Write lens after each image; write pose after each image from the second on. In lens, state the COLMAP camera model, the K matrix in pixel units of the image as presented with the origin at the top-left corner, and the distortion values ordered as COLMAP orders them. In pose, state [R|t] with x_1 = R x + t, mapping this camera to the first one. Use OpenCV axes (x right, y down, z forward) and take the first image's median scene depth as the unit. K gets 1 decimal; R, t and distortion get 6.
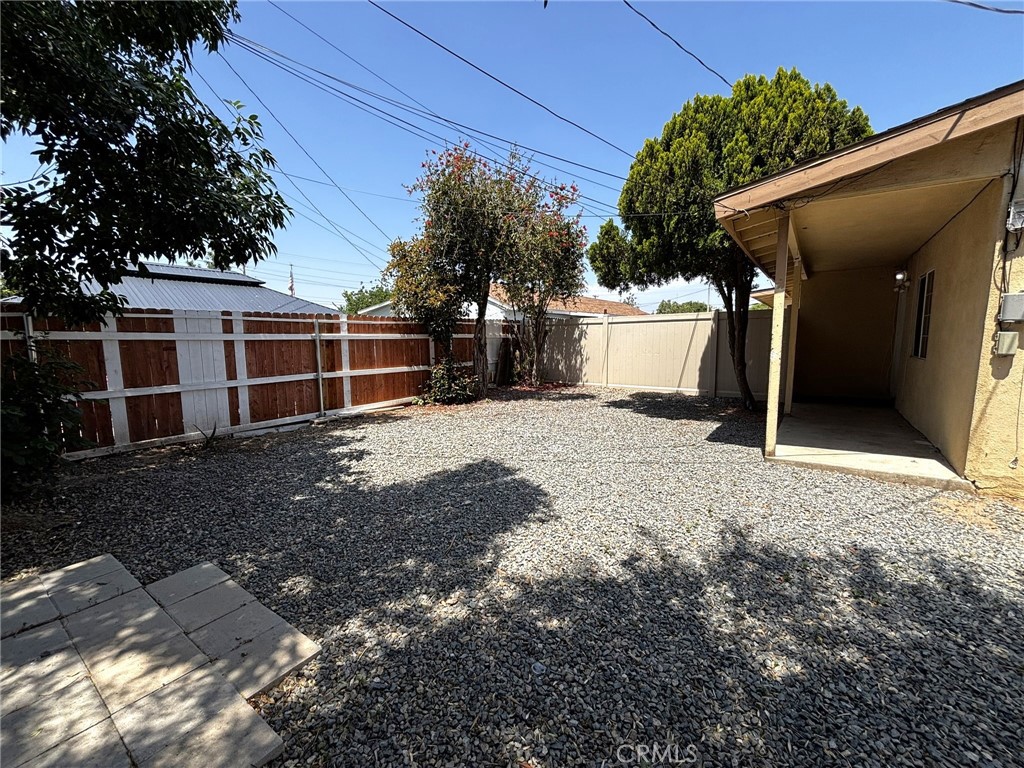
lens RADIAL K [[418.4, 0, 516.2], [0, 418.4, 389.4], [0, 0, 1]] dist [0.002809, 0.000059]
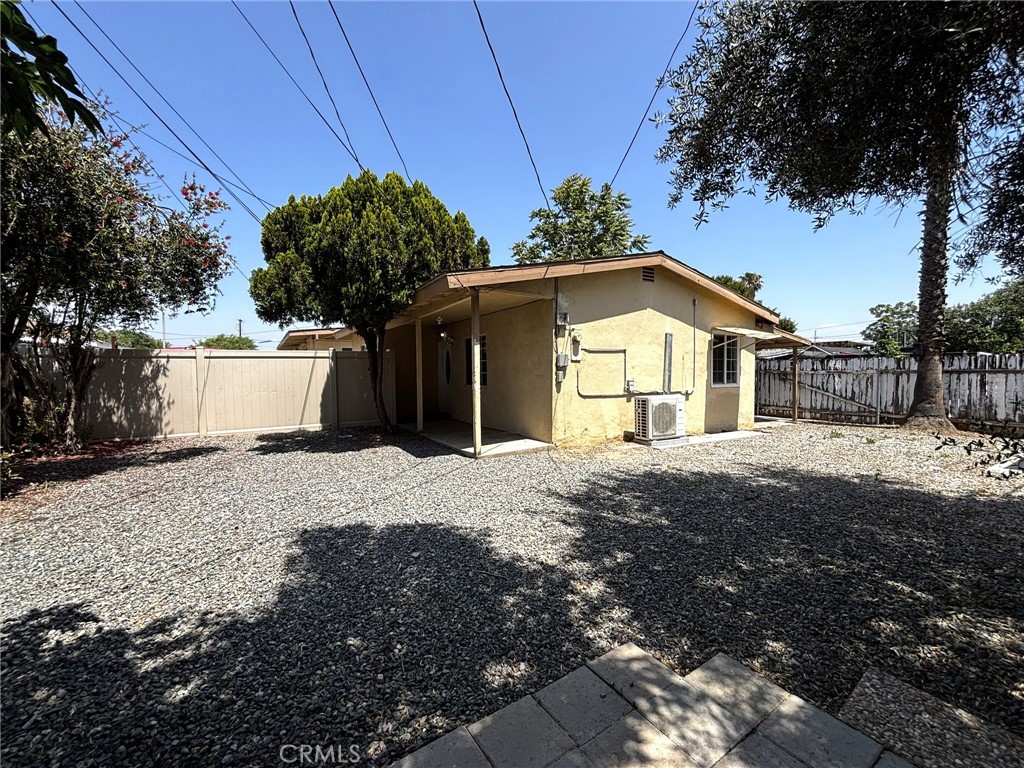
lens RADIAL K [[418.4, 0, 515.3], [0, 418.4, 379.7], [0, 0, 1]] dist [0.002809, 0.000059]
pose [[0.368466, -0.016053, 0.929502, -0.677115], [0.117334, 0.992658, -0.029369, -0.043345], [-0.922207, 0.119883, 0.367645, 0.321357]]
